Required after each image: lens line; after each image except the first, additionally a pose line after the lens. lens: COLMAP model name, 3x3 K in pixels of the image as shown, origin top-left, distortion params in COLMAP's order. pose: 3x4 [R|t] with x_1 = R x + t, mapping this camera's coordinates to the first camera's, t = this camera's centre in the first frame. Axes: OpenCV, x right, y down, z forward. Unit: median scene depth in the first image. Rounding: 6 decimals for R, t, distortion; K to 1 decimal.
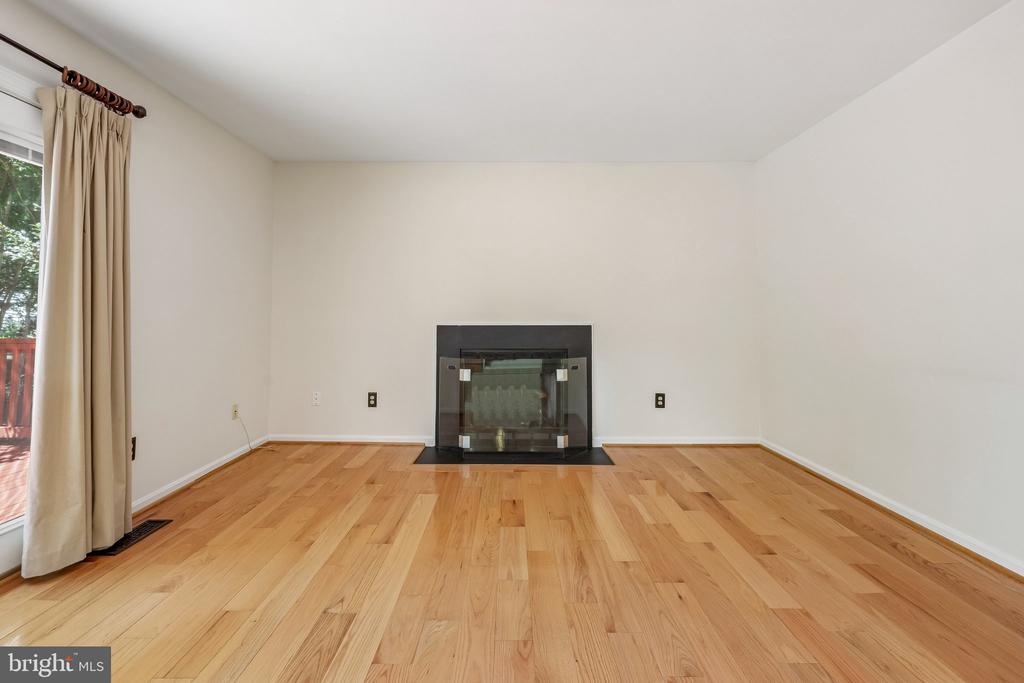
lens RADIAL K [[420.0, 0, 513.8], [0, 420.0, 298.8], [0, 0, 1]] dist [0.000342, -0.000335]
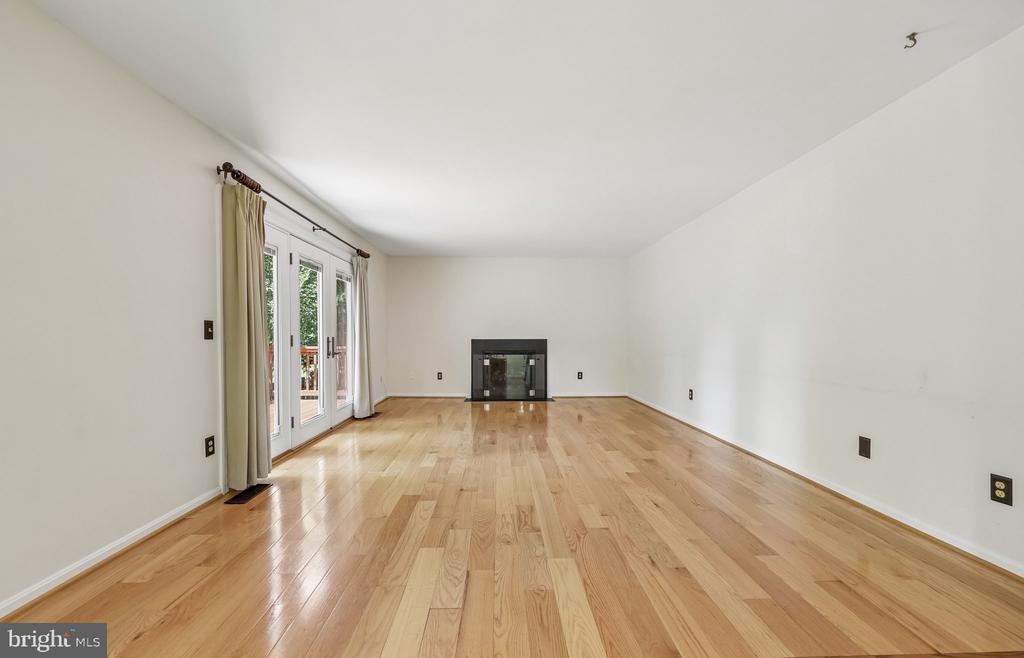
lens RADIAL K [[421.0, 0, 516.4], [0, 421.0, 334.4], [0, 0, 1]] dist [0.004211, -0.000049]
pose [[0.998546, -0.001387, 0.053887, -0.077110], [-0.000977, 0.999039, 0.043822, -0.050684], [-0.053896, -0.043811, 0.997585, -1.072036]]
